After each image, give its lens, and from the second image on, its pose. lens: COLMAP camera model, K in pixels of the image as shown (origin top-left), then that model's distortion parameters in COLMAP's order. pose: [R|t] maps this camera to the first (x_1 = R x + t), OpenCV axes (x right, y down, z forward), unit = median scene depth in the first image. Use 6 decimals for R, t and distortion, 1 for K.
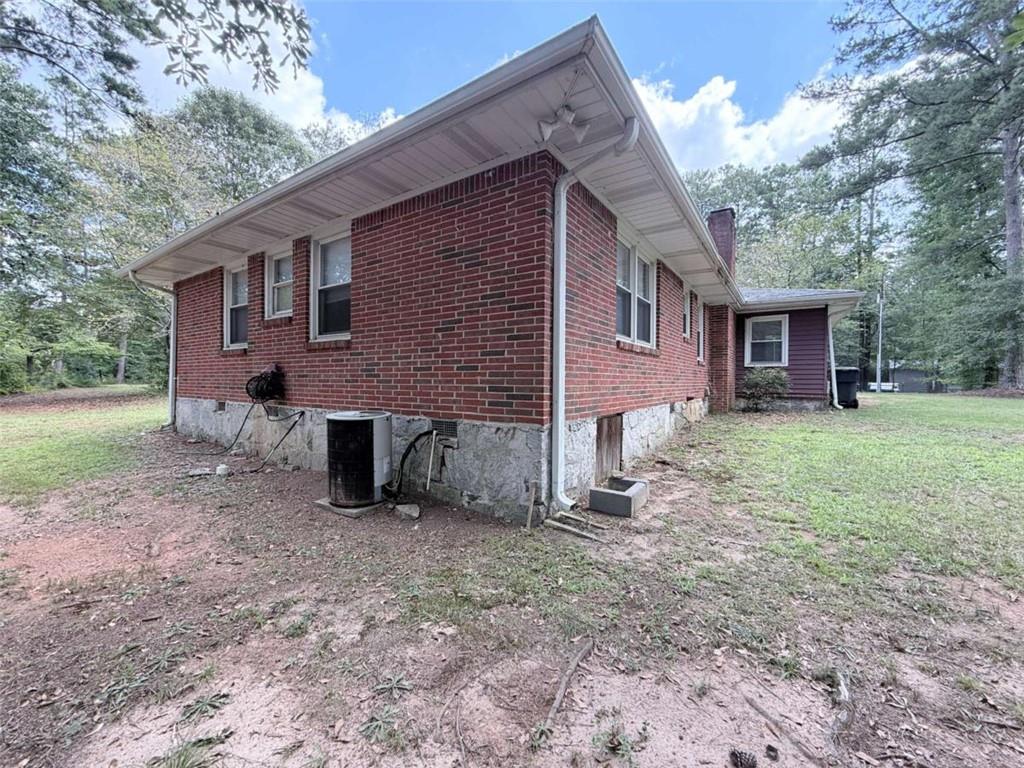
lens RADIAL K [[406.6, 0, 512.3], [0, 406.6, 382.1], [0, 0, 1]] dist [0.001944, 0.000279]
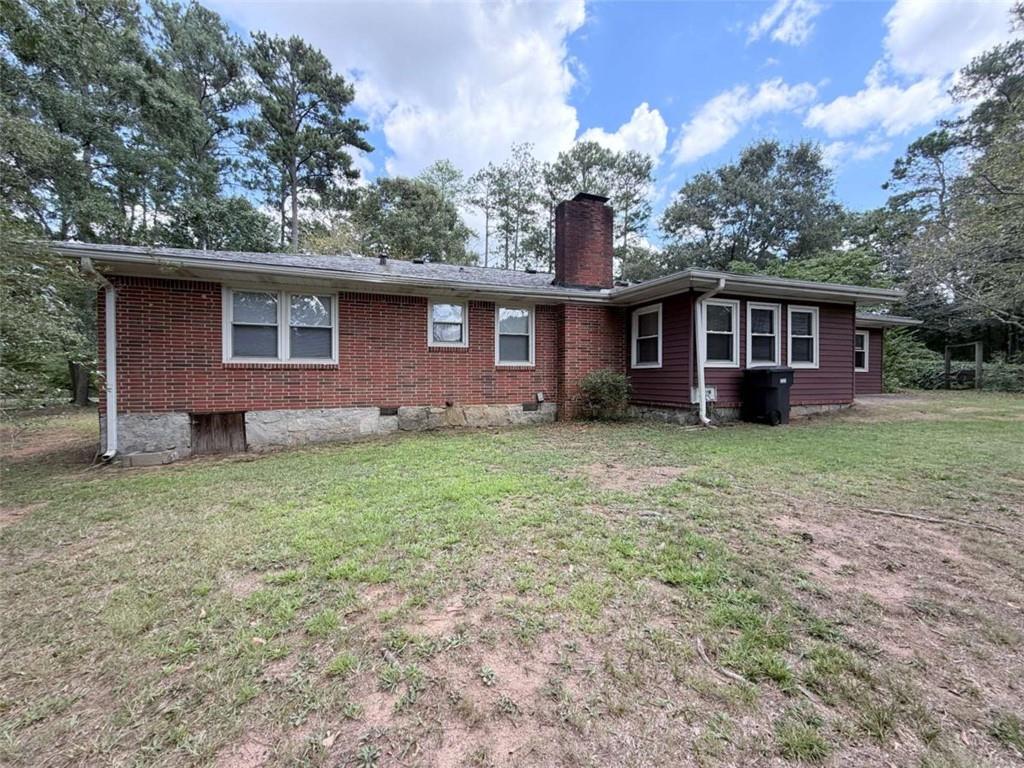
lens RADIAL K [[406.6, 0, 508.7], [0, 406.6, 384.8], [0, 0, 1]] dist [0.001944, 0.000279]
pose [[0.831806, -0.004856, -0.555045, 0.893650], [0.004816, 0.999987, -0.001532, -0.004690], [0.555045, -0.001399, 0.831819, 0.168018]]
